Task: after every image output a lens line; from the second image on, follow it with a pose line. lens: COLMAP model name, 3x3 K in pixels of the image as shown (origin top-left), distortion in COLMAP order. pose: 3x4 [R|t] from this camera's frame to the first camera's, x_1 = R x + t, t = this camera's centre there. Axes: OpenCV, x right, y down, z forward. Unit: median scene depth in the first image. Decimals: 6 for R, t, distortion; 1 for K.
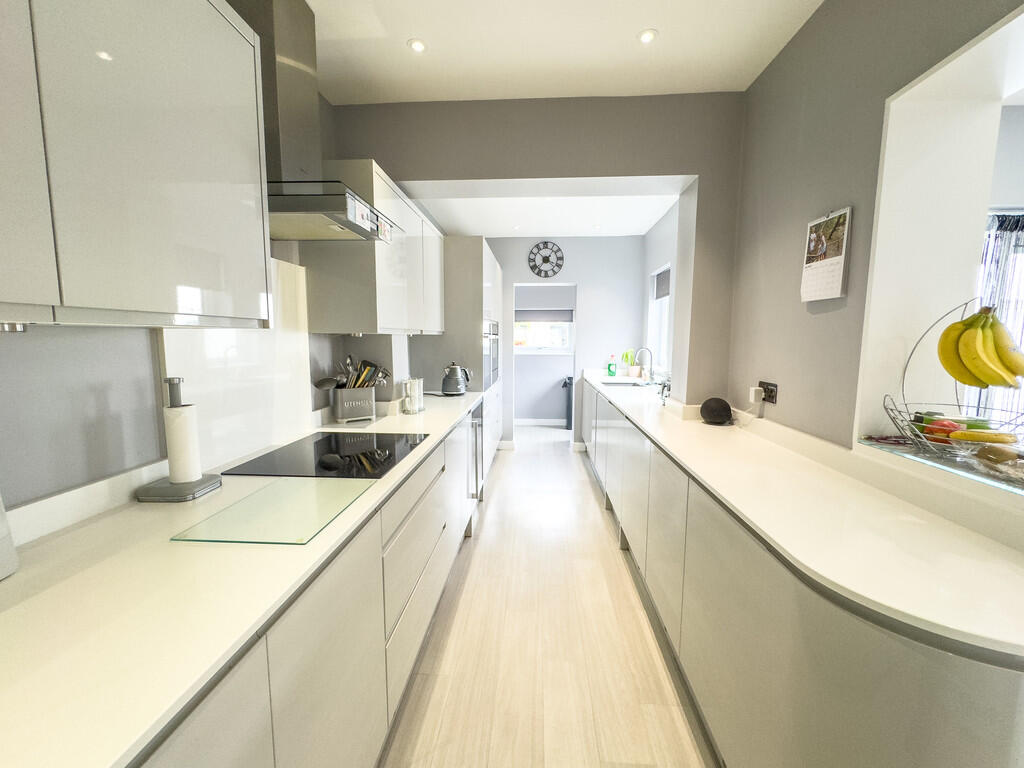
lens RADIAL K [[418.5, 0, 513.0], [0, 418.5, 382.3], [0, 0, 1]] dist [0.002171, -0.000014]
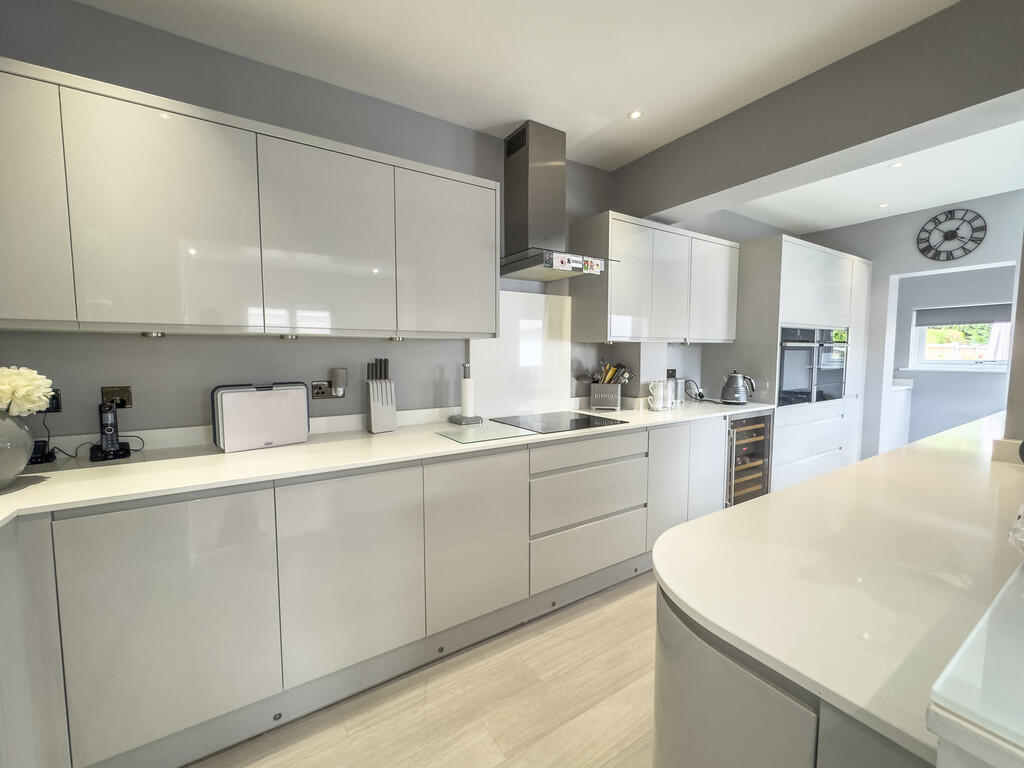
lens RADIAL K [[418.5, 0, 512.6], [0, 418.5, 384.4], [0, 0, 1]] dist [0.002171, -0.000014]
pose [[0.586471, 0.058618, -0.807846, 0.475368], [-0.082876, 0.996486, 0.012140, 0.022000], [0.805719, 0.059831, 0.589268, 0.000490]]
